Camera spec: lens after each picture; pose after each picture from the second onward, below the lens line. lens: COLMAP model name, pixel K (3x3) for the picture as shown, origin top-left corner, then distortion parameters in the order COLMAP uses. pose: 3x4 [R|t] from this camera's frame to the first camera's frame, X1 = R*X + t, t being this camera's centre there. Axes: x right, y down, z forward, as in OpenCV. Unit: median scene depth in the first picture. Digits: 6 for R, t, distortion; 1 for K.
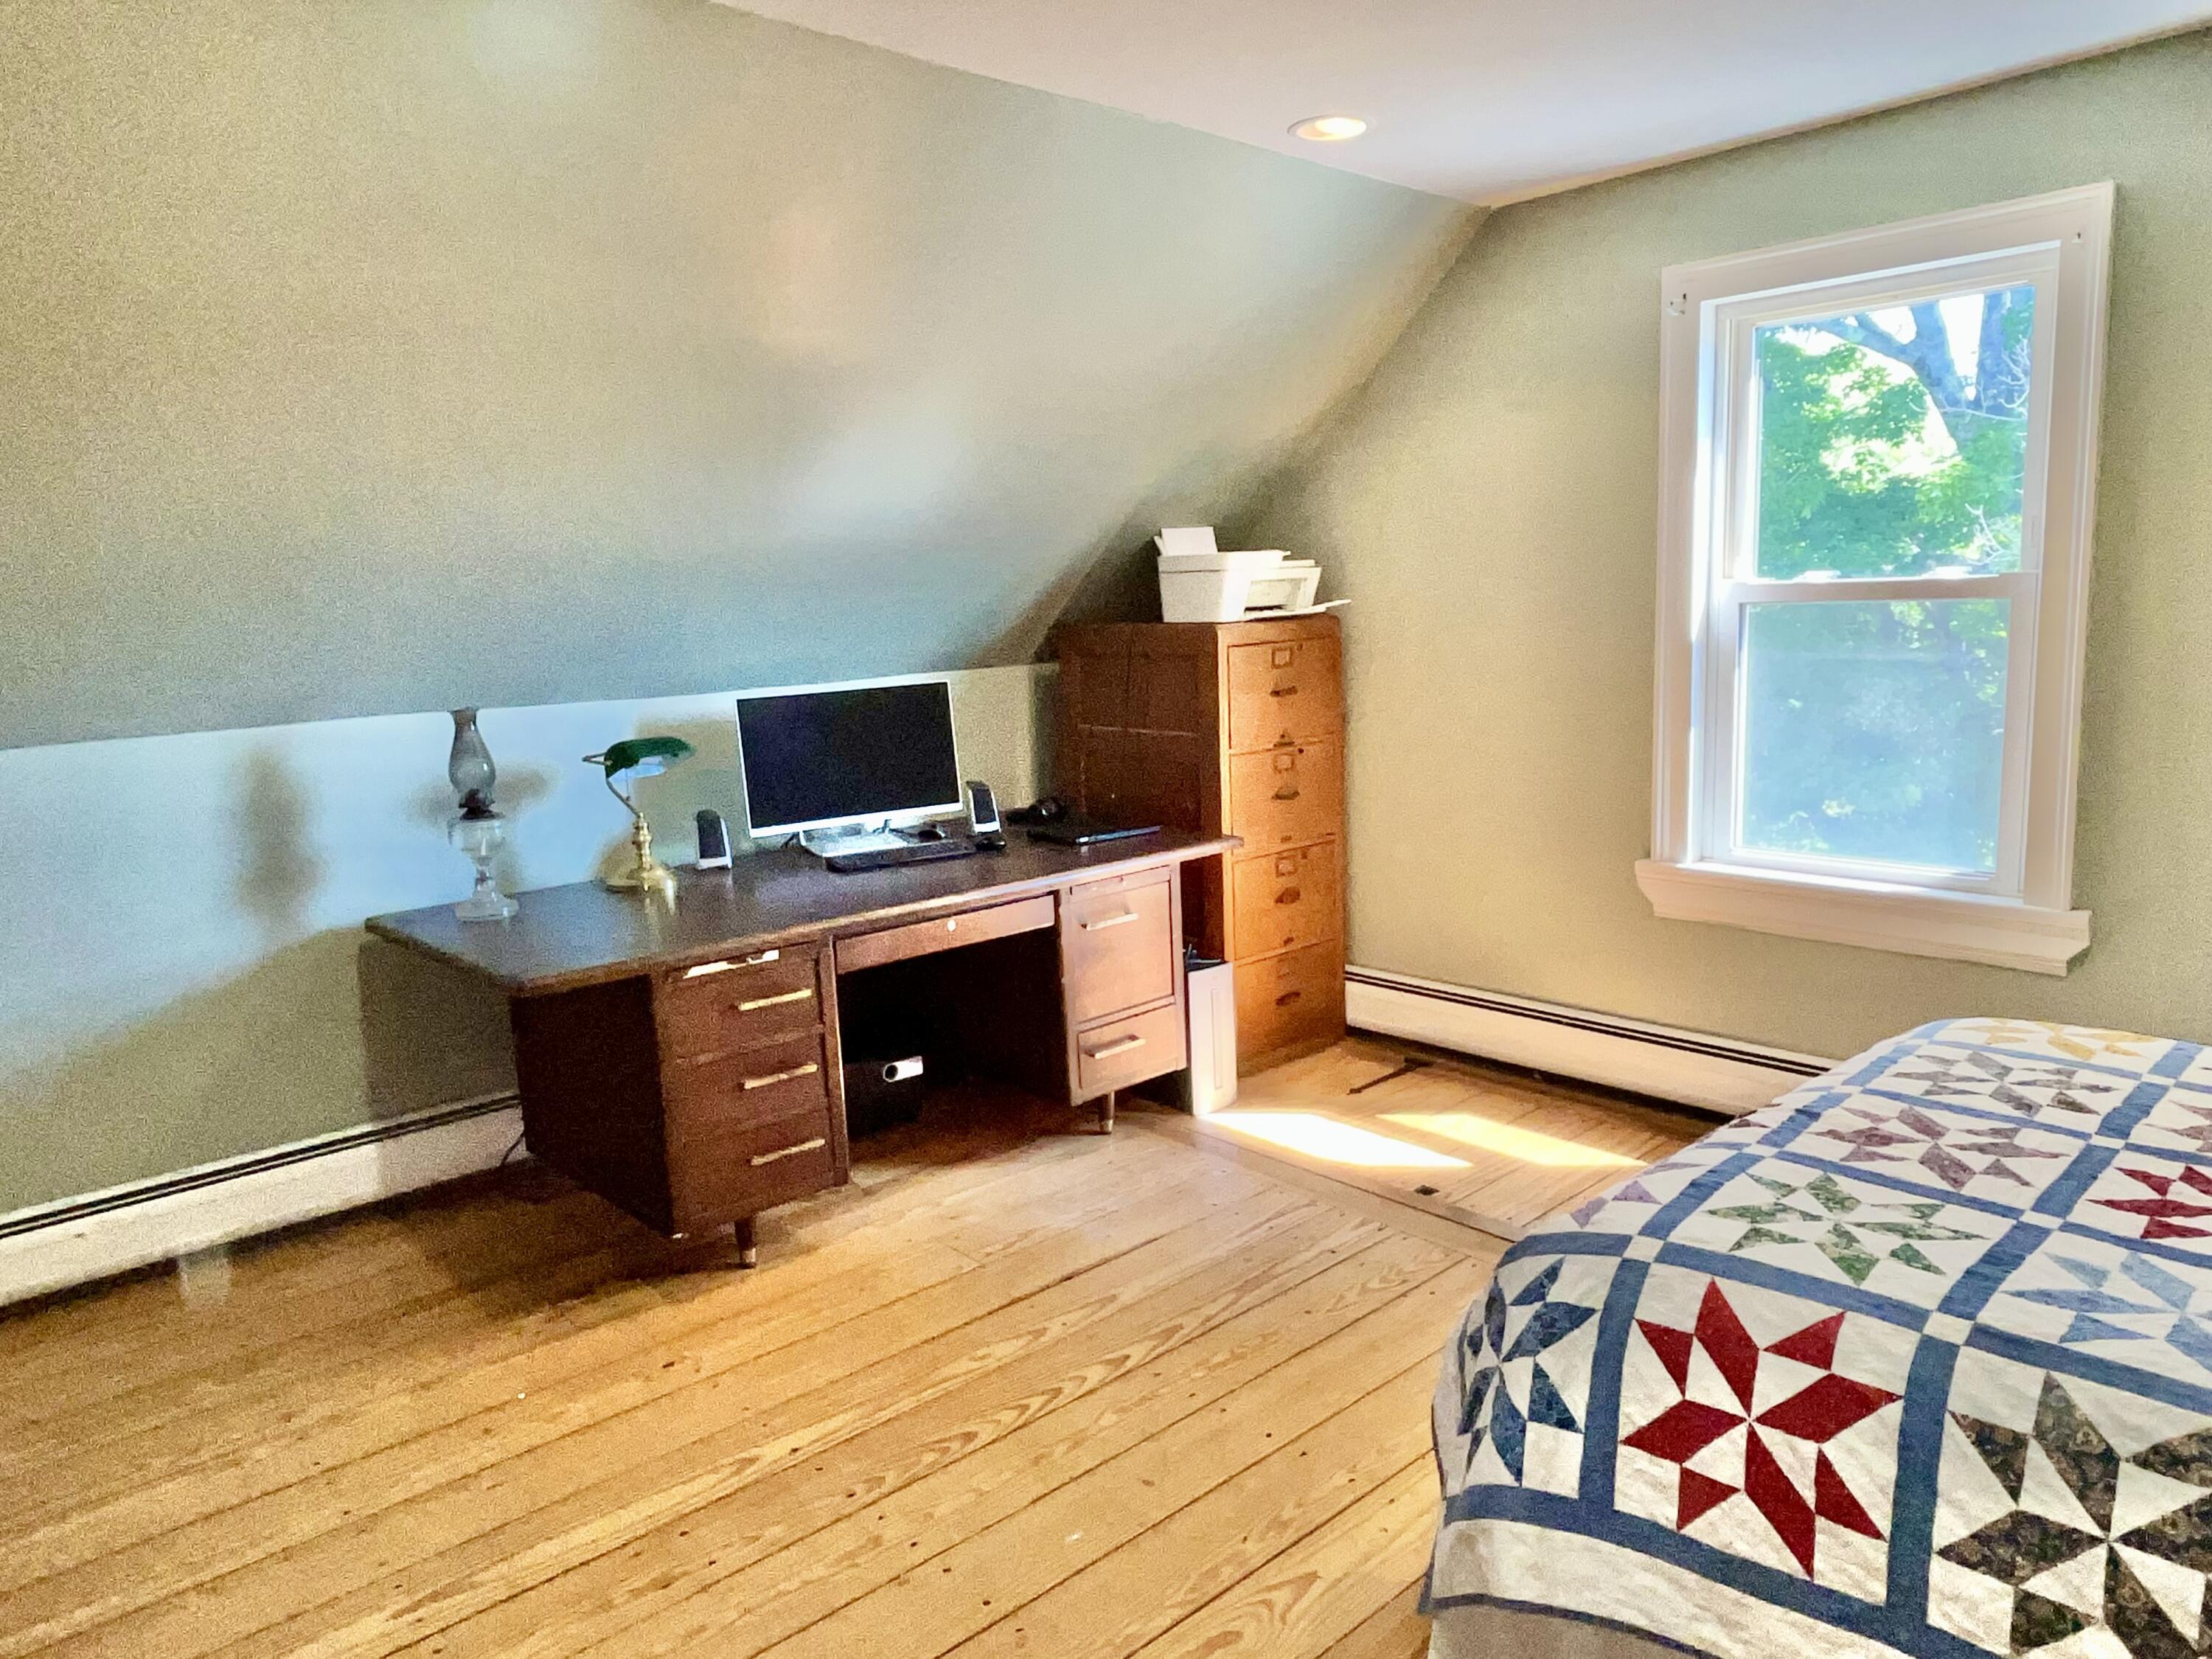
lens RADIAL K [[1461.2, 0, 1121.3], [0, 1461.2, 824.2], [0, 0, 1]] dist [-0.003903, -0.001183]
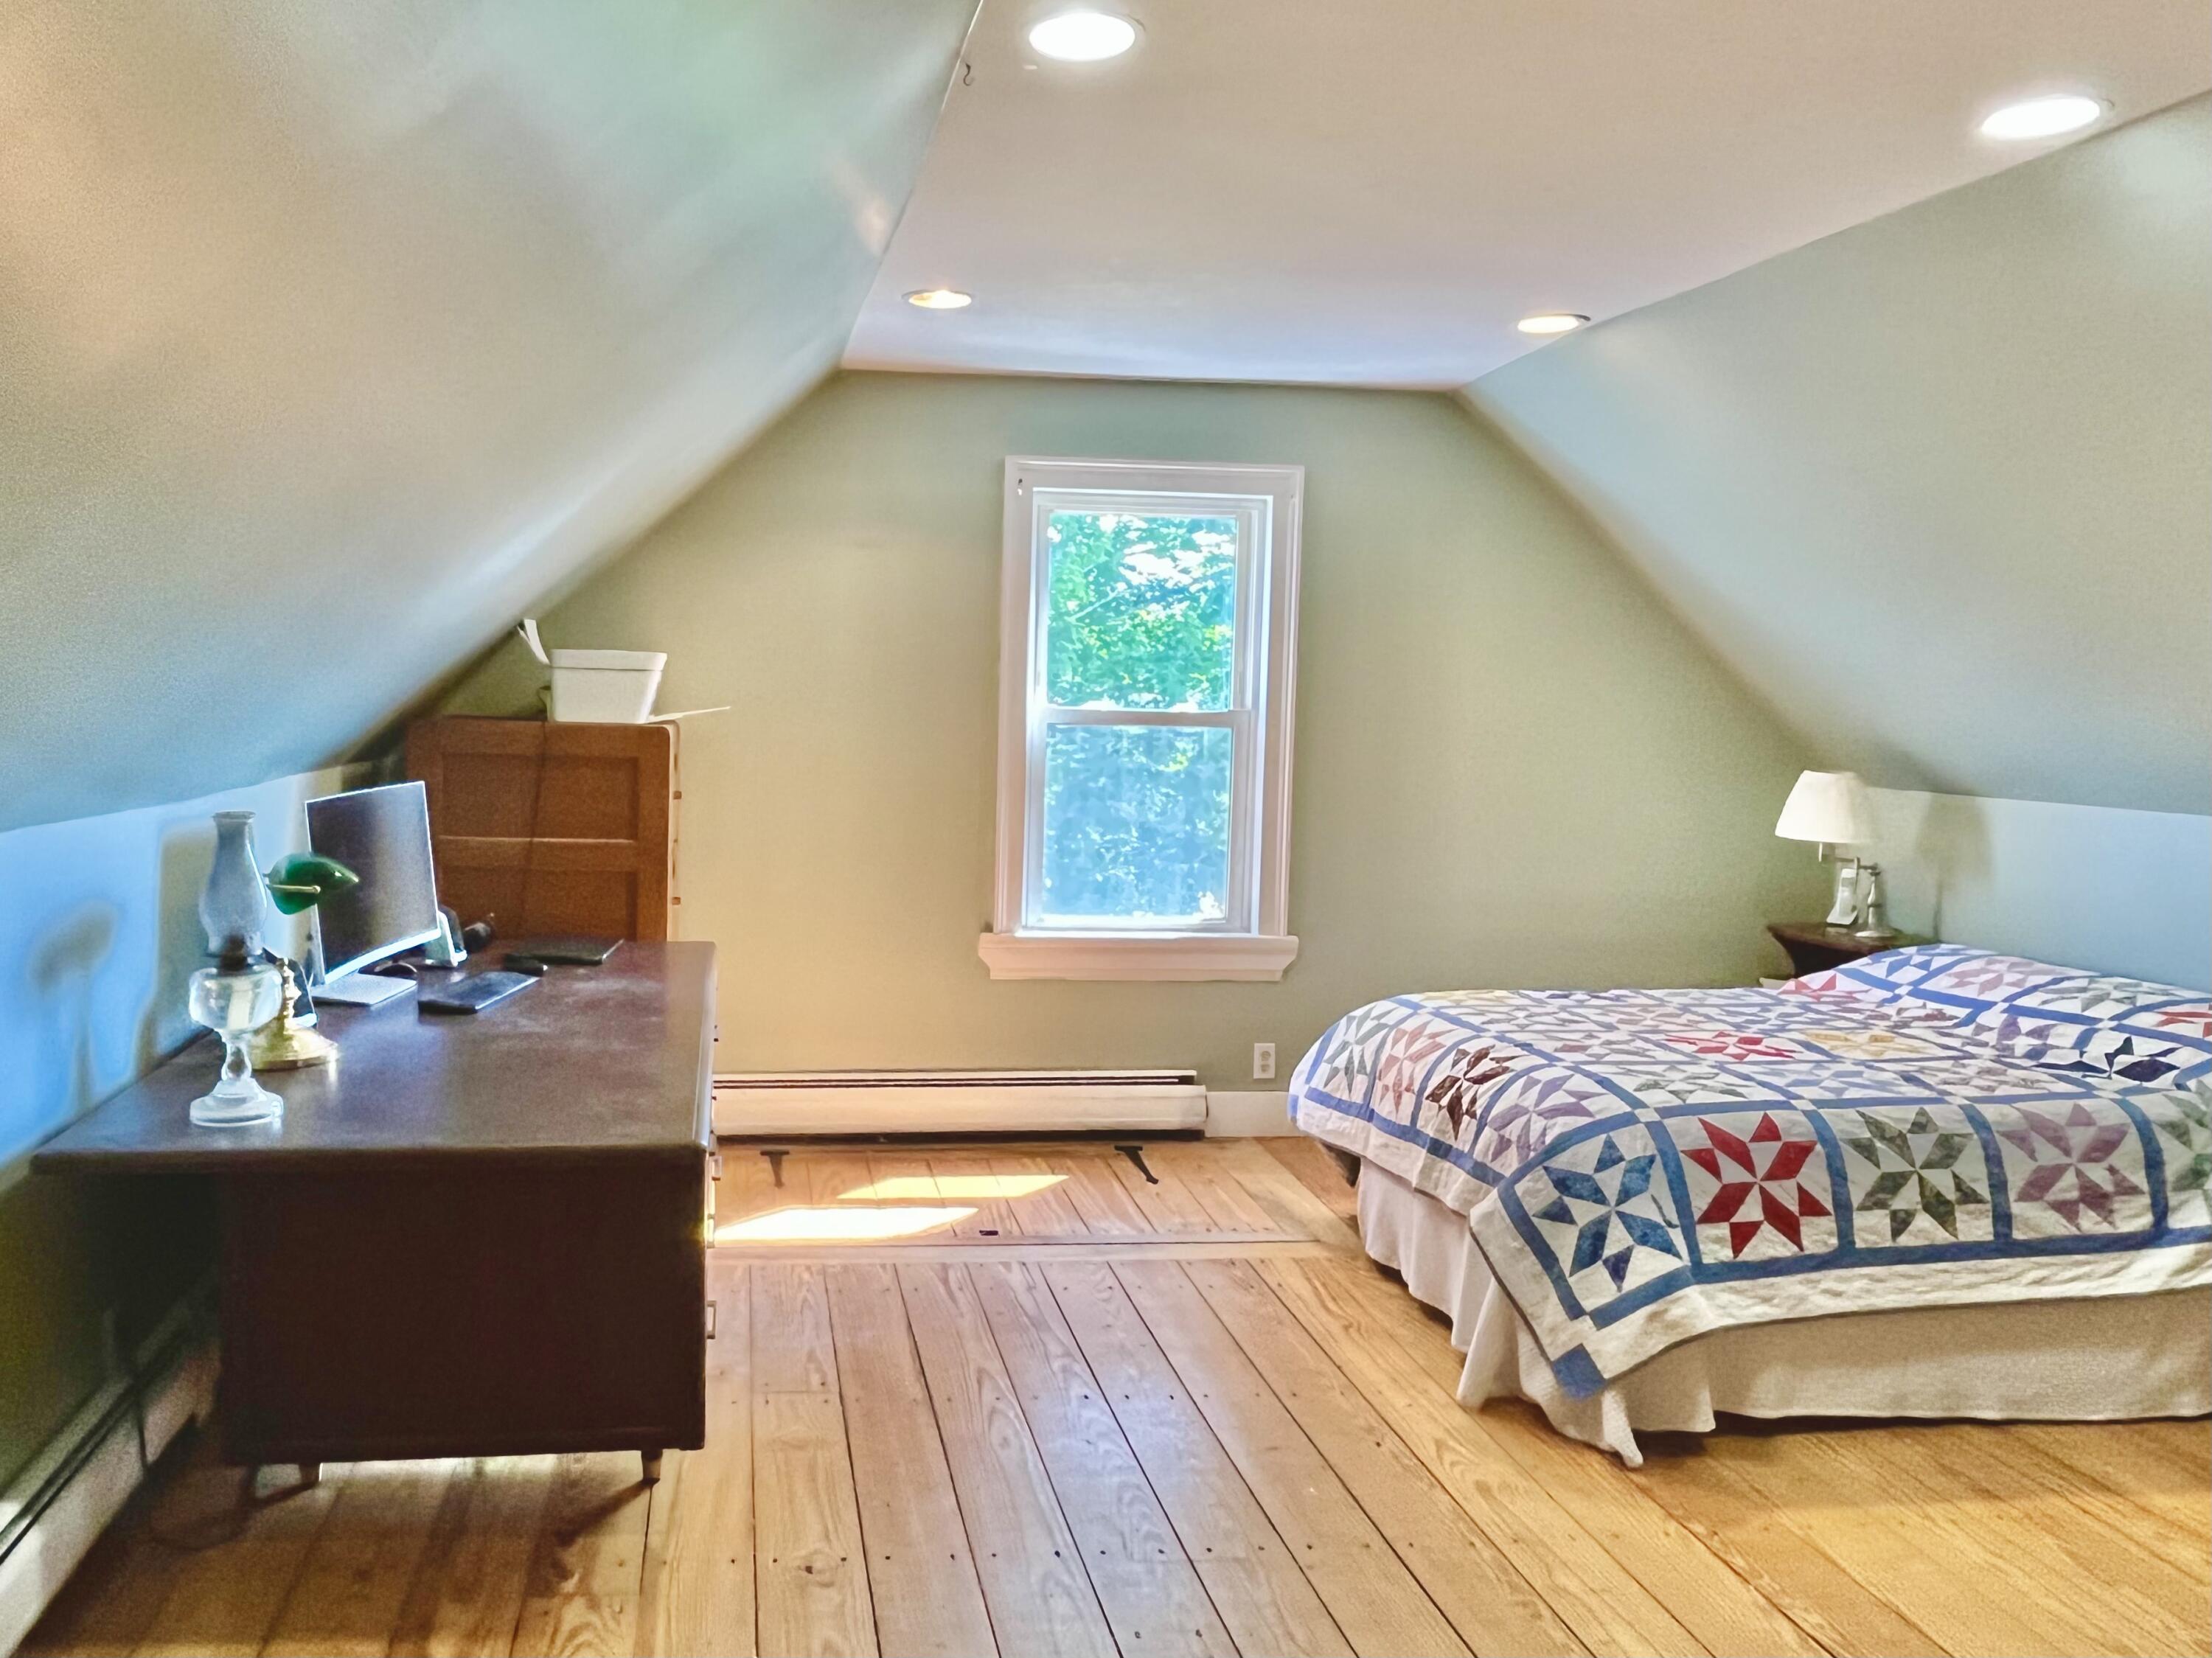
lens RADIAL K [[1461.1, 0, 1127.3], [0, 1461.1, 827.7], [0, 0, 1]] dist [-0.003903, -0.001183]
pose [[0.592234, -0.015925, 0.805609, -1.430491], [0.079119, 0.996123, -0.038472, -0.016398], [-0.801873, 0.086523, 0.591197, 0.512676]]
